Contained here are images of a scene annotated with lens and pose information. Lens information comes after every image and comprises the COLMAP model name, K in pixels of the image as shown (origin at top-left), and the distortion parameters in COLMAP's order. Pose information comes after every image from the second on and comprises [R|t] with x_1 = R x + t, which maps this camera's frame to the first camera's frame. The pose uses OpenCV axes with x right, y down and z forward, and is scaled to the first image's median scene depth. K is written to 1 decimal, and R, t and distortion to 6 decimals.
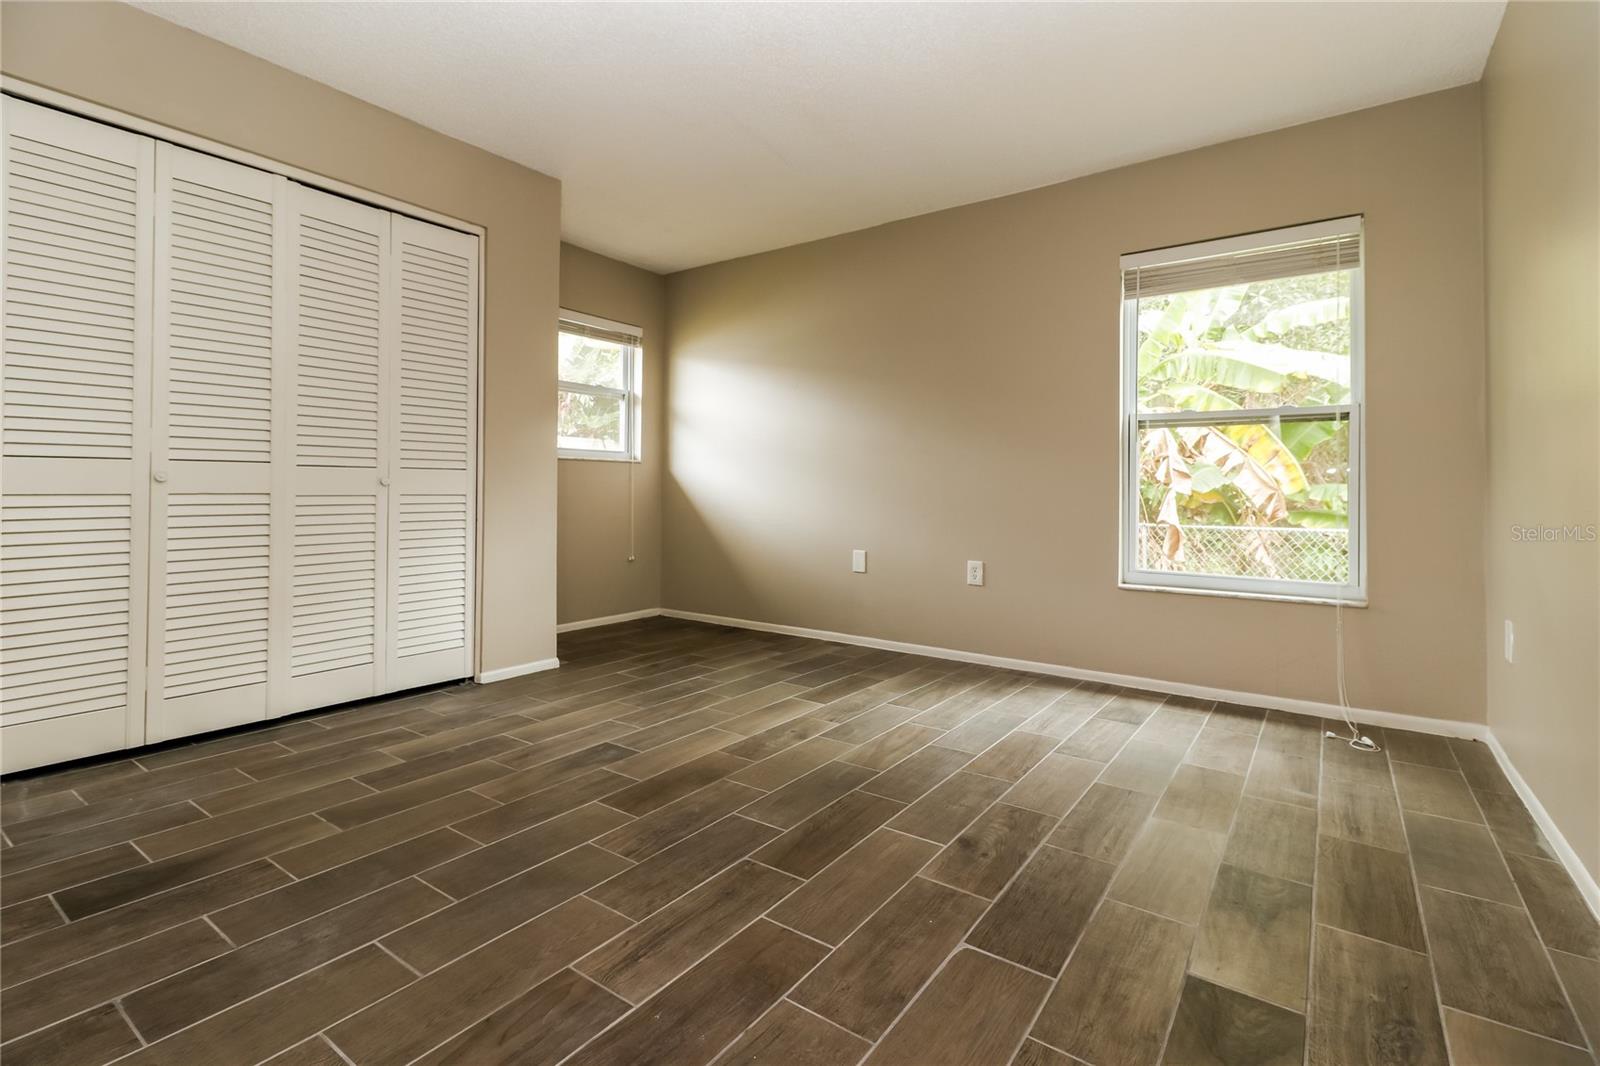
lens RADIAL K [[756.6, 0, 780.3], [0, 756.6, 474.1], [0, 0, 1]] dist [0.002190, 0.000711]
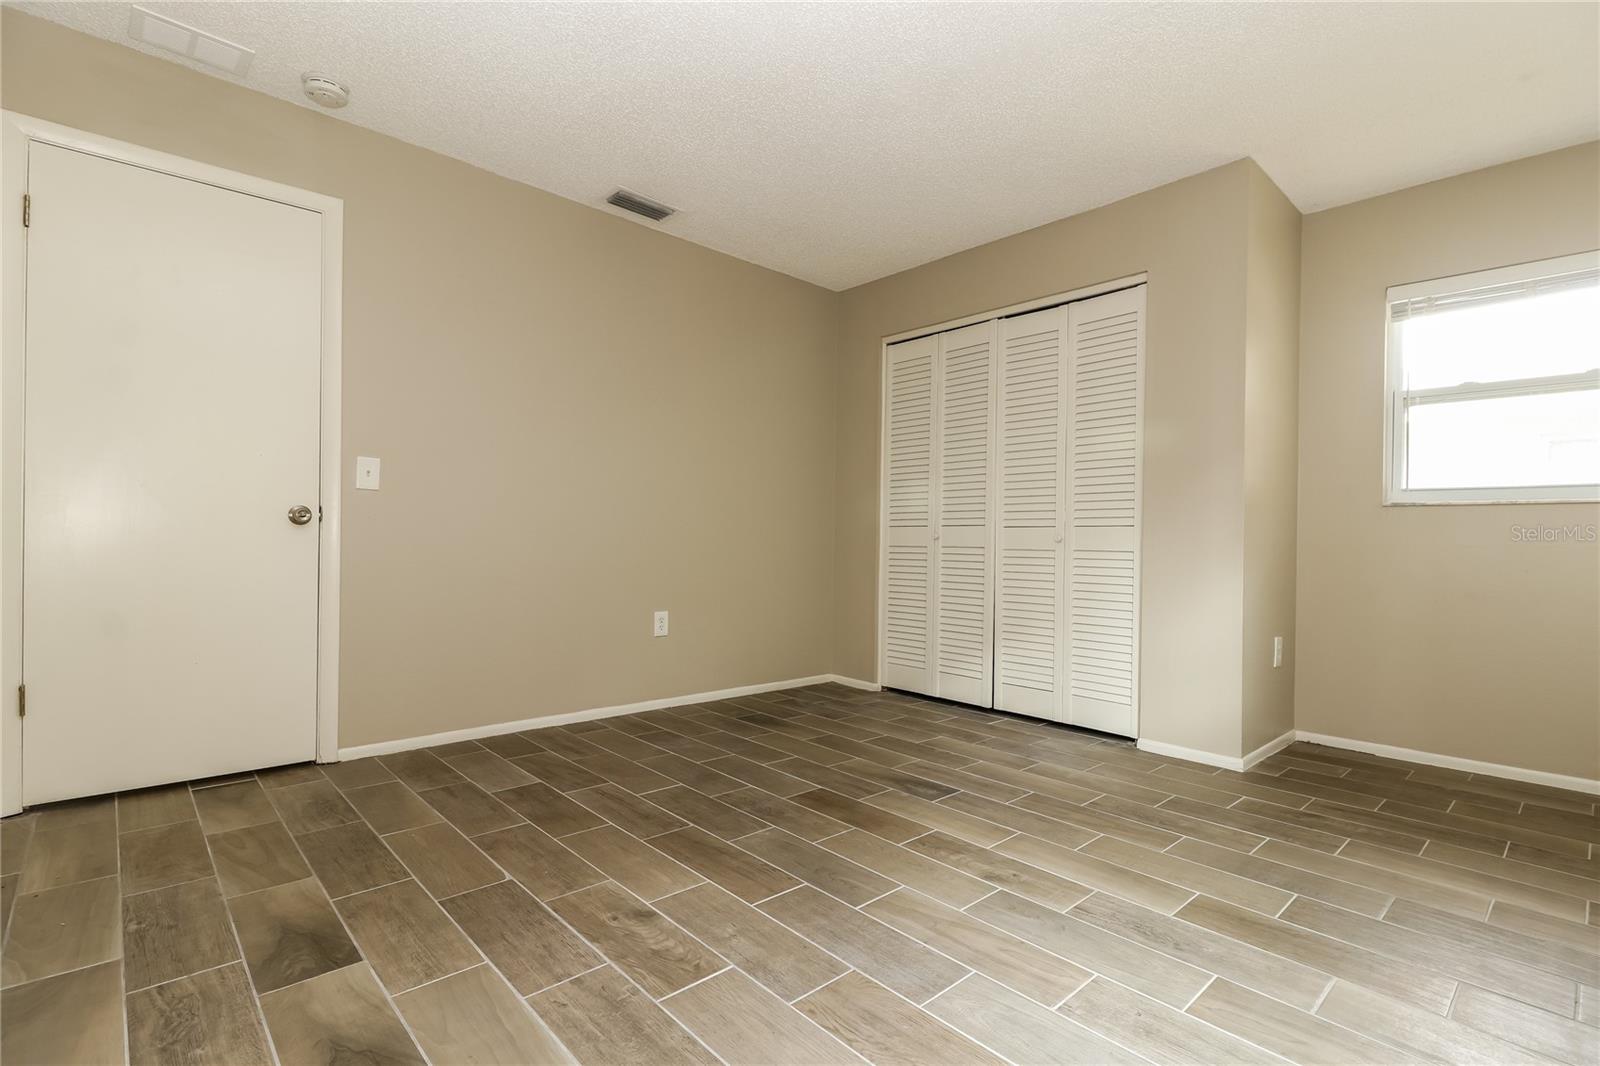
lens RADIAL K [[742.5, 0, 800.0], [0, 742.5, 533.0], [0, 0, 1]] dist [0.002454, -0.000755]
pose [[-0.189590, -0.016355, -0.981727, 1.006377], [-0.000186, 0.999862, -0.016621, 0.030980], [0.981863, -0.002968, -0.189566, 1.232694]]
